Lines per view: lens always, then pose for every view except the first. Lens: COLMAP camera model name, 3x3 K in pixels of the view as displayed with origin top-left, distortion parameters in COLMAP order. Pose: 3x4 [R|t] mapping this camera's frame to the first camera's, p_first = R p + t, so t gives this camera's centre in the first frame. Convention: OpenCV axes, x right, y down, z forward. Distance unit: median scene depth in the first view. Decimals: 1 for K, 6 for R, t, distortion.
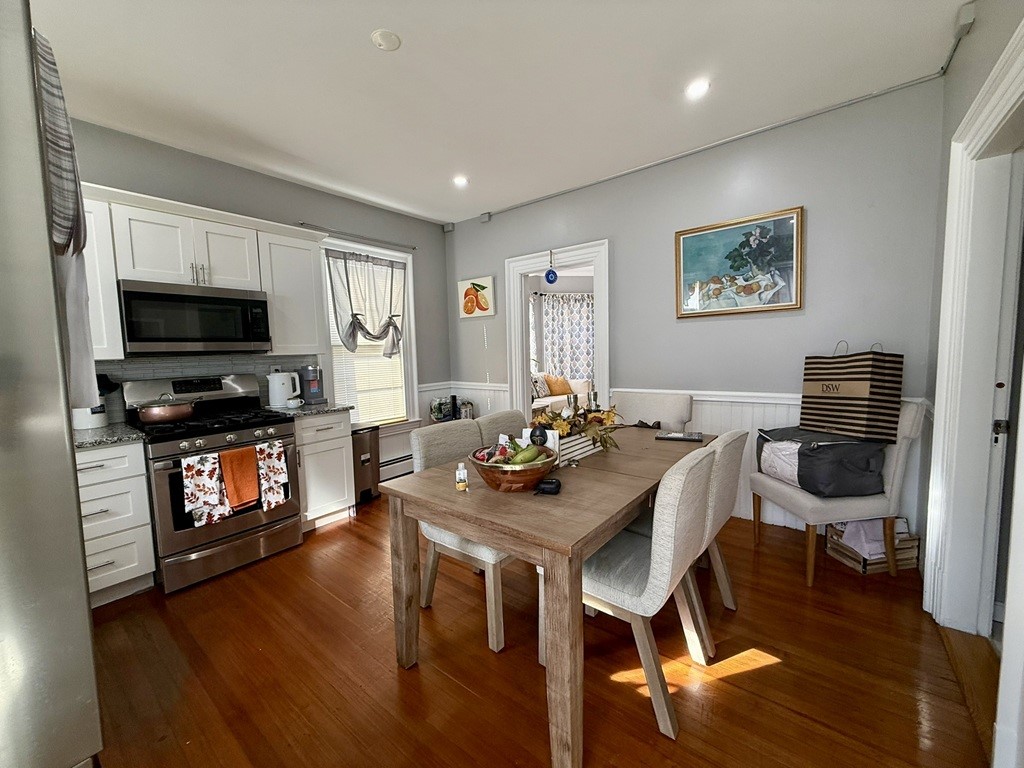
lens RADIAL K [[408.2, 0, 508.9], [0, 408.2, 383.4], [0, 0, 1]] dist [0.000673, 0.000139]
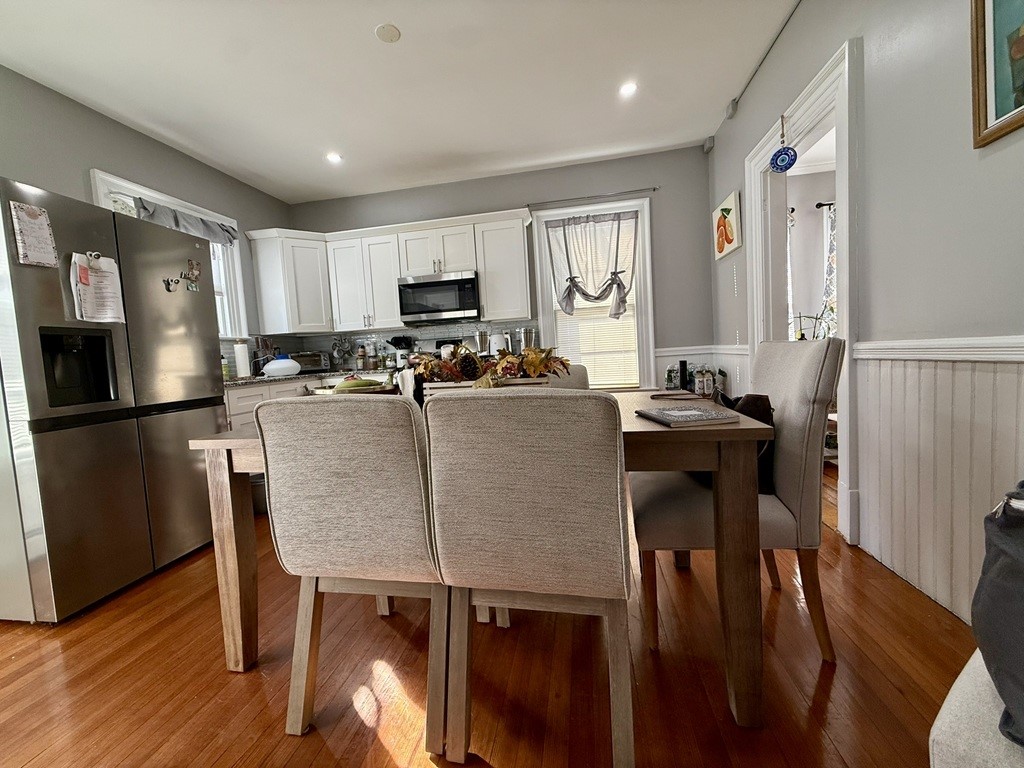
lens RADIAL K [[408.2, 0, 508.7], [0, 408.2, 380.4], [0, 0, 1]] dist [0.000673, 0.000139]
pose [[0.467124, 0.057448, -0.882324, 0.442919], [-0.026748, 0.998349, 0.050841, 0.039468], [0.883787, -0.000149, 0.467889, 0.350967]]
